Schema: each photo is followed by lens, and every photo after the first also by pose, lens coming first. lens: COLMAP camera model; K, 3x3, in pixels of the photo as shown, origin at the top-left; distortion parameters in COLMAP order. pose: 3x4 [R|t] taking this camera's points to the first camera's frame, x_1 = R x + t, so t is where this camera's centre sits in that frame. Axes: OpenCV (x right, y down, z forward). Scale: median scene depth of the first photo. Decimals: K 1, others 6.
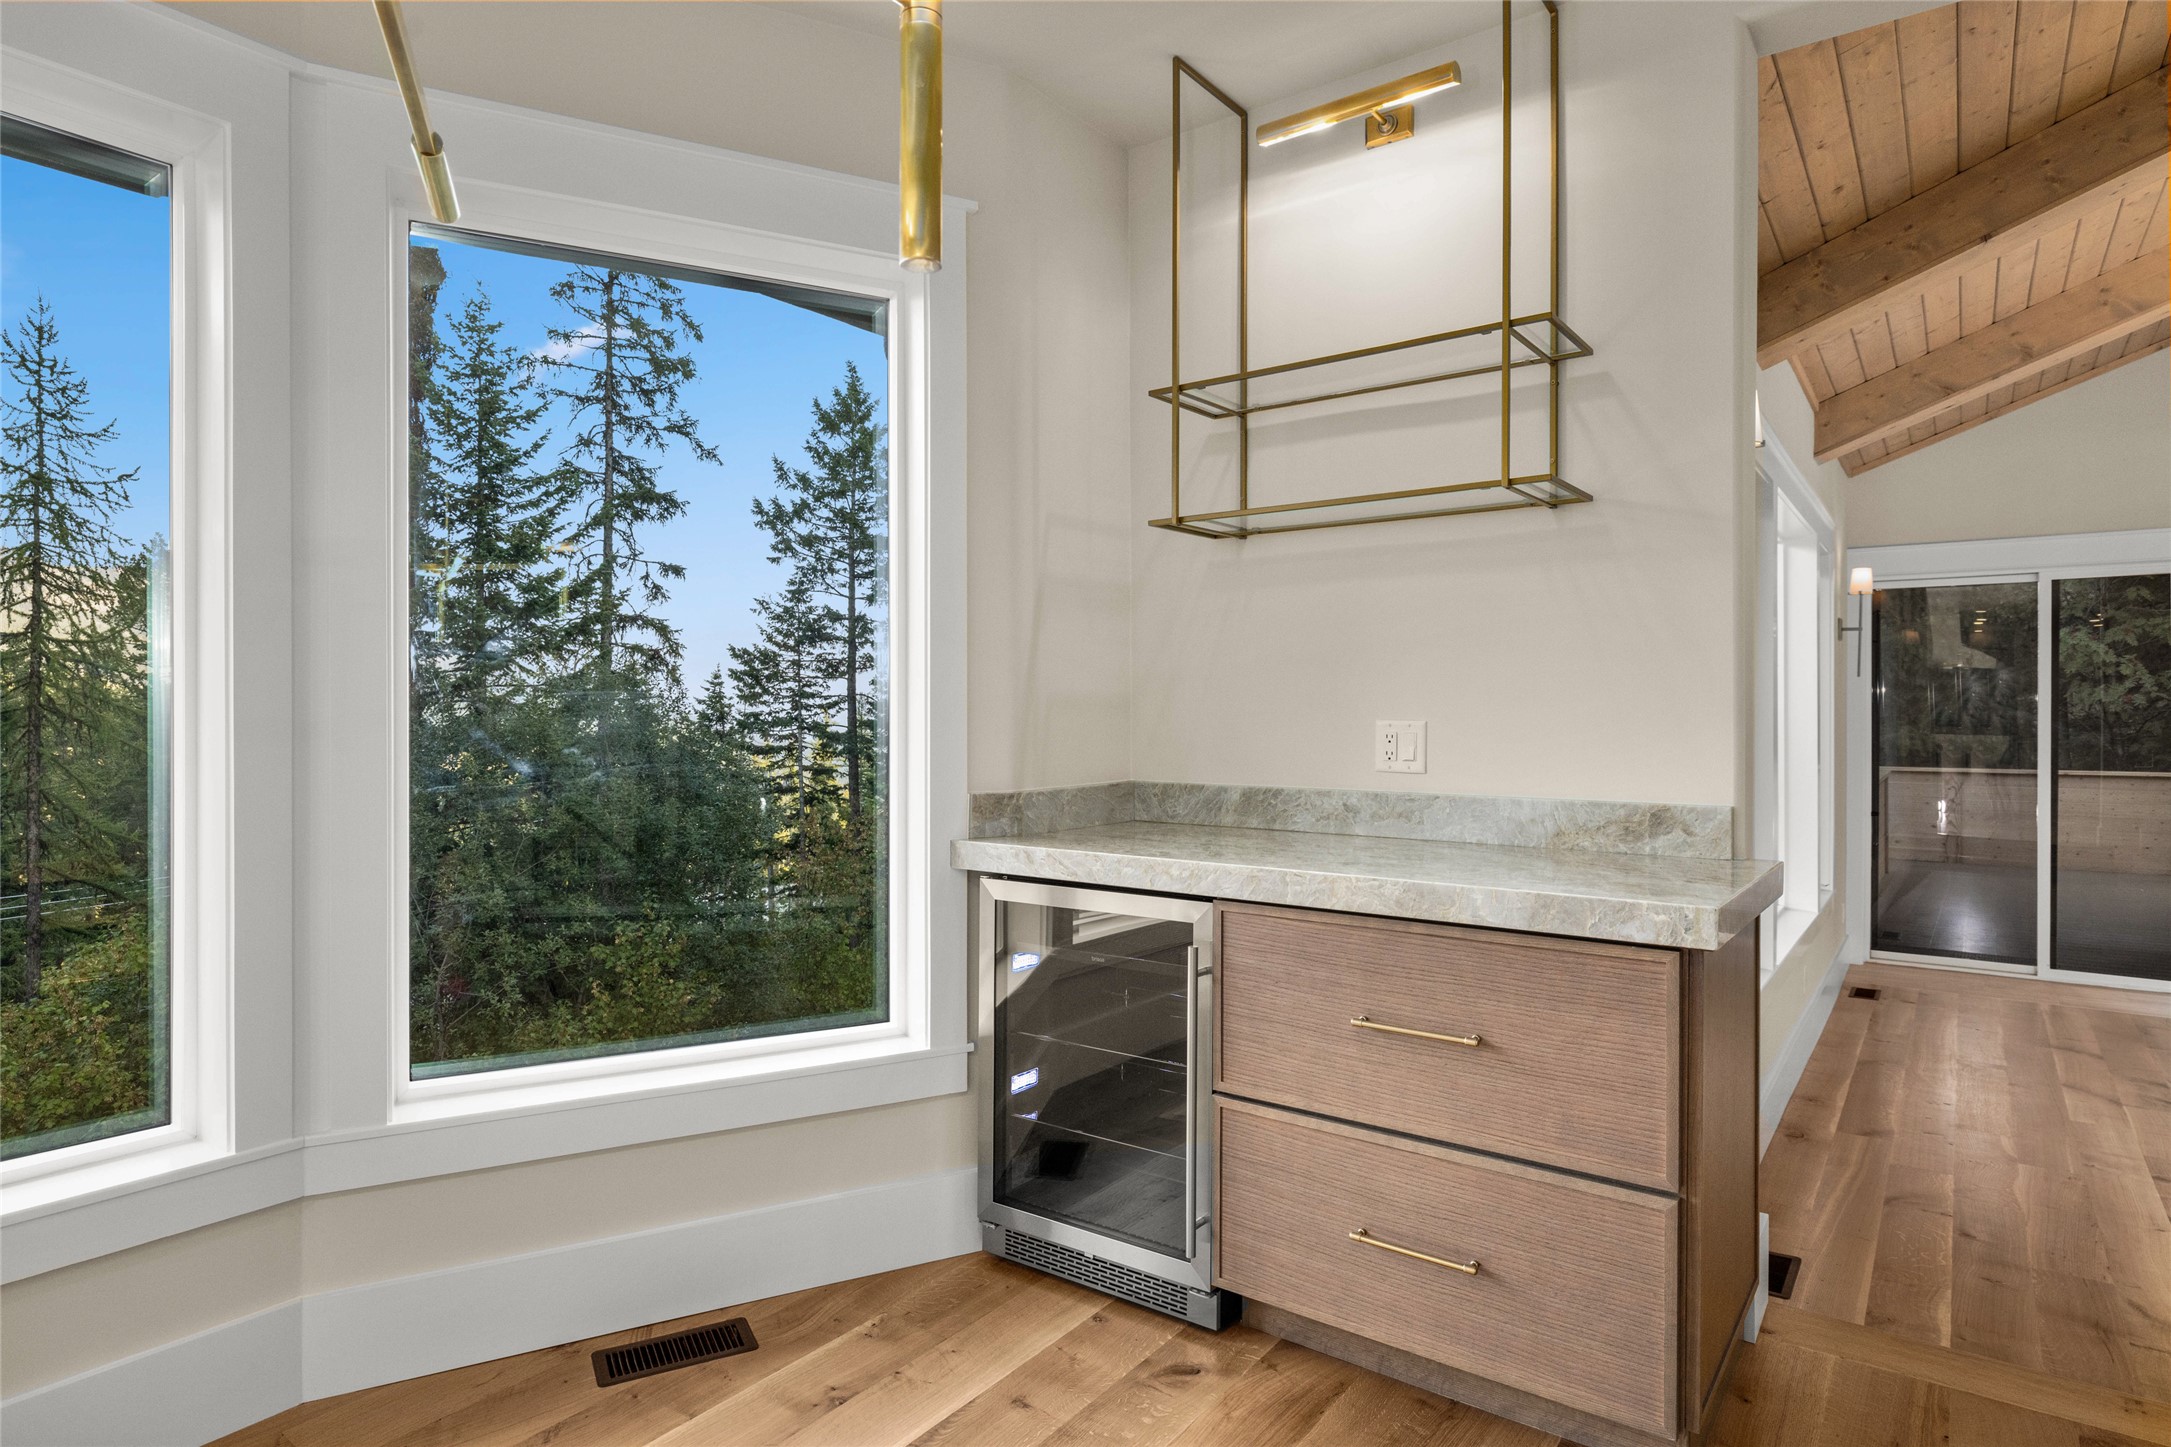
lens RADIAL K [[1203.2, 0, 1081.9], [0, 1203.2, 711.3], [0, 0, 1]] dist [-0.001161, -0.002235]
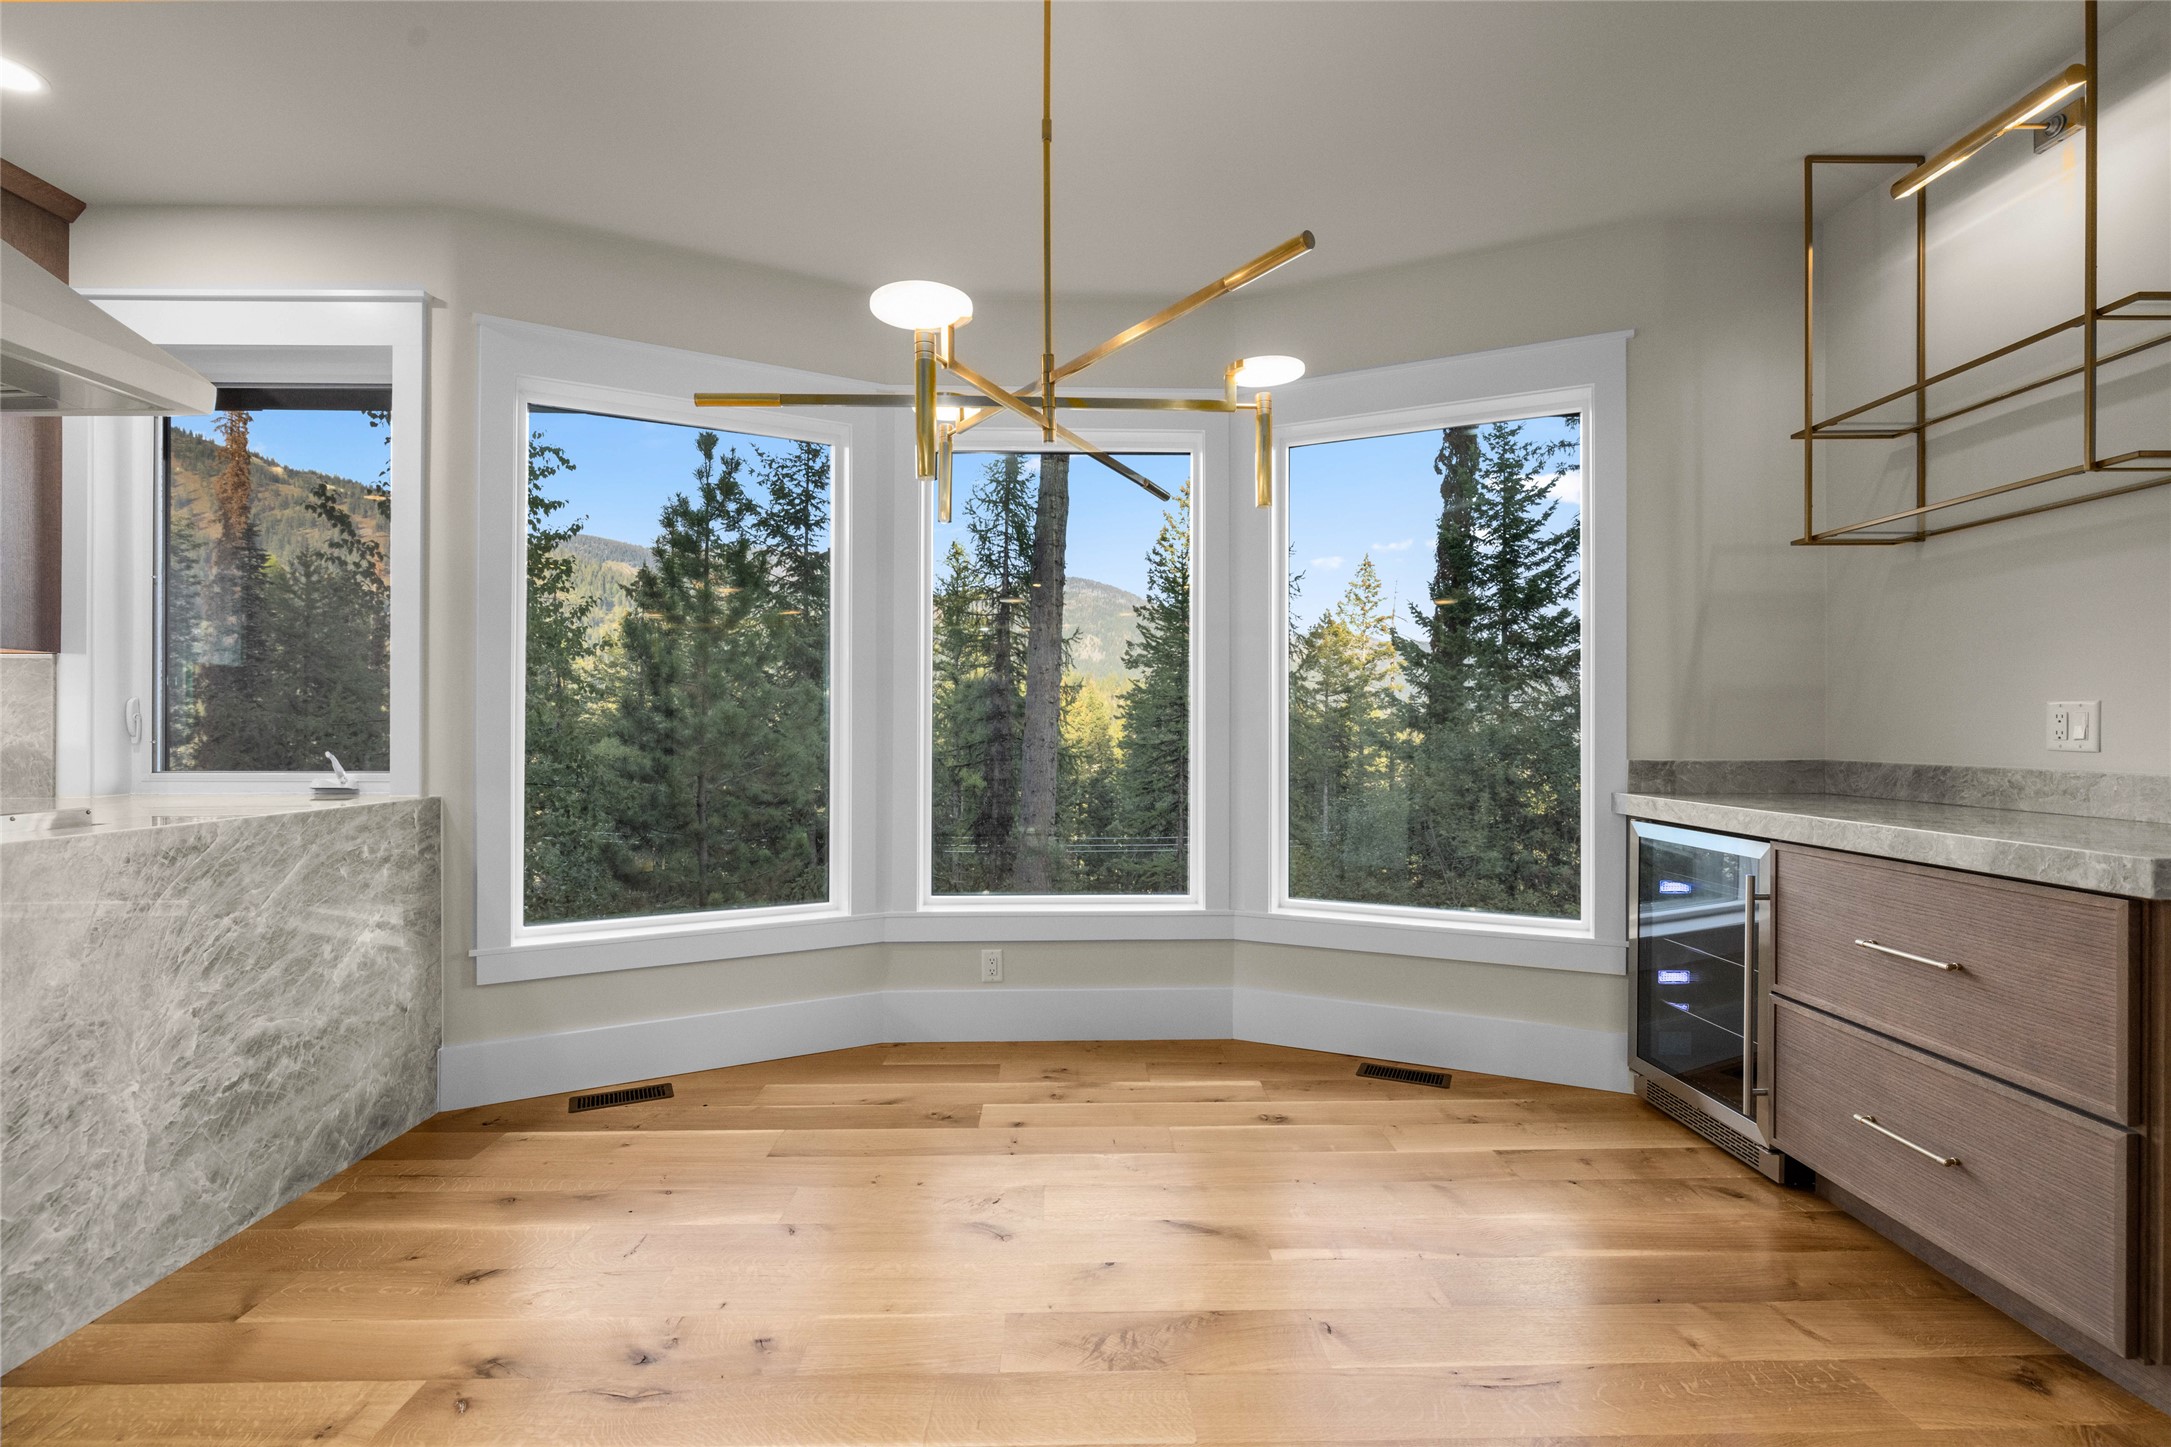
lens RADIAL K [[975.3, 0, 1083.9], [0, 975.3, 727.0], [0, 0, 1]] dist [-0.007306, 0.003187]
pose [[0.611585, 0.000937, -0.791178, 0.070464], [-0.000417, 1.000000, 0.000861, 0.005204], [0.791178, -0.000196, 0.611585, -0.030331]]
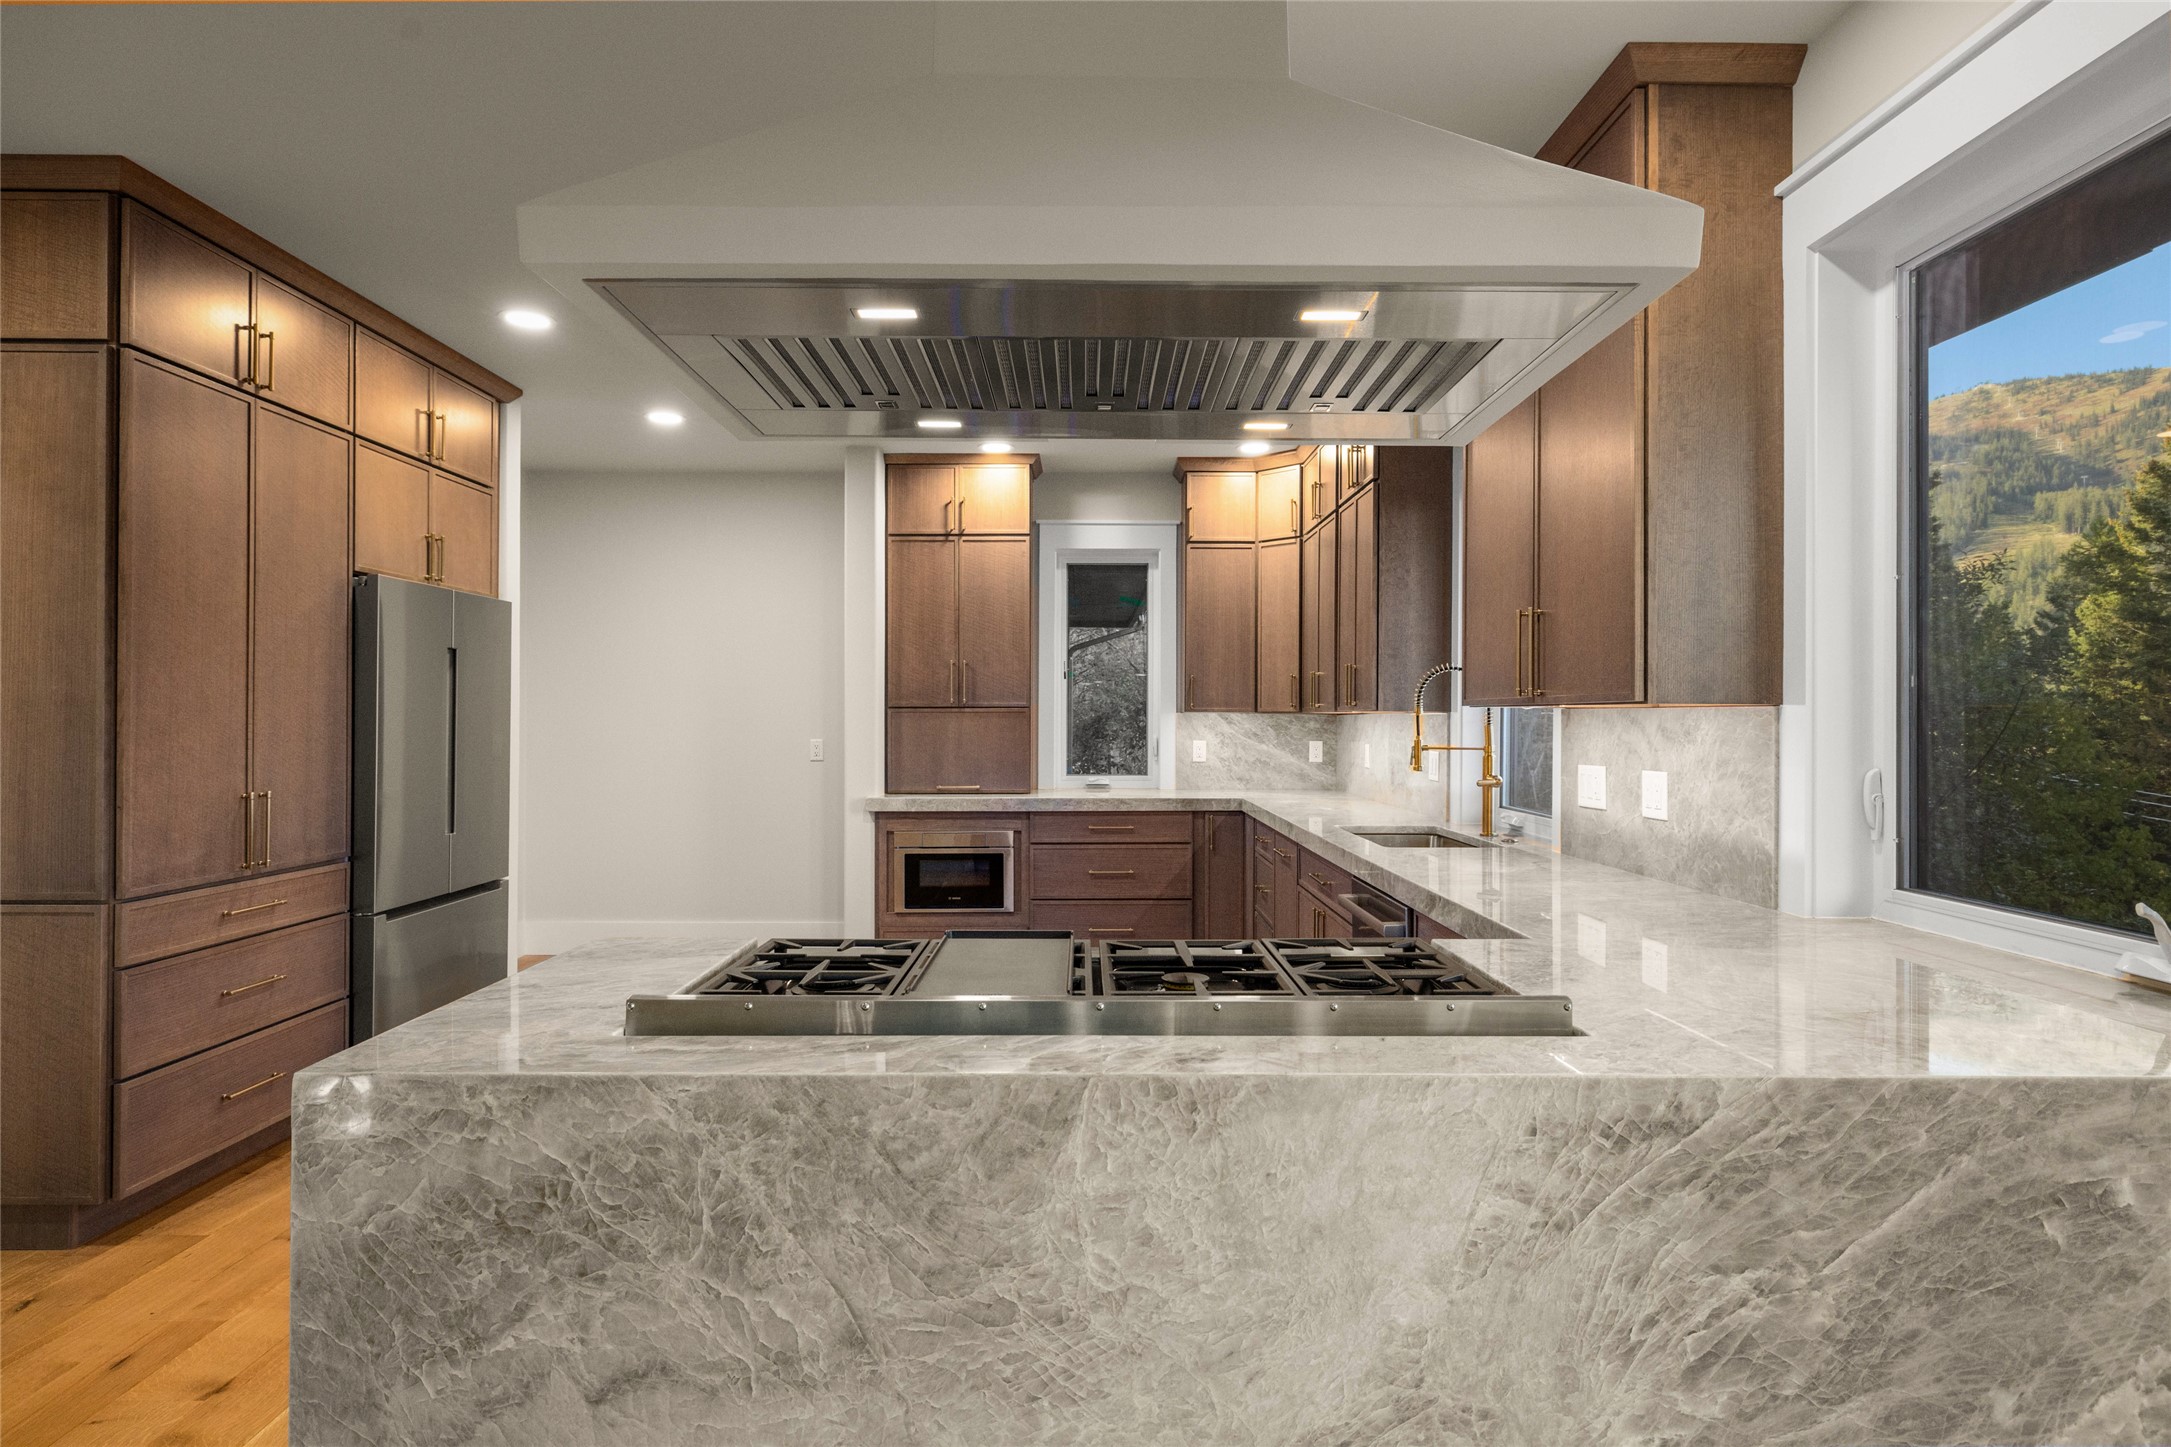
lens RADIAL K [[1140.4, 0, 1092.4], [0, 1140.4, 714.6], [0, 0, 1]] dist [-0.002551, 0.000095]
pose [[-0.797920, -0.003973, -0.602751, -0.028943], [-0.001976, 0.999990, -0.003977, -0.006414], [0.602761, -0.001983, -0.797920, -0.005902]]
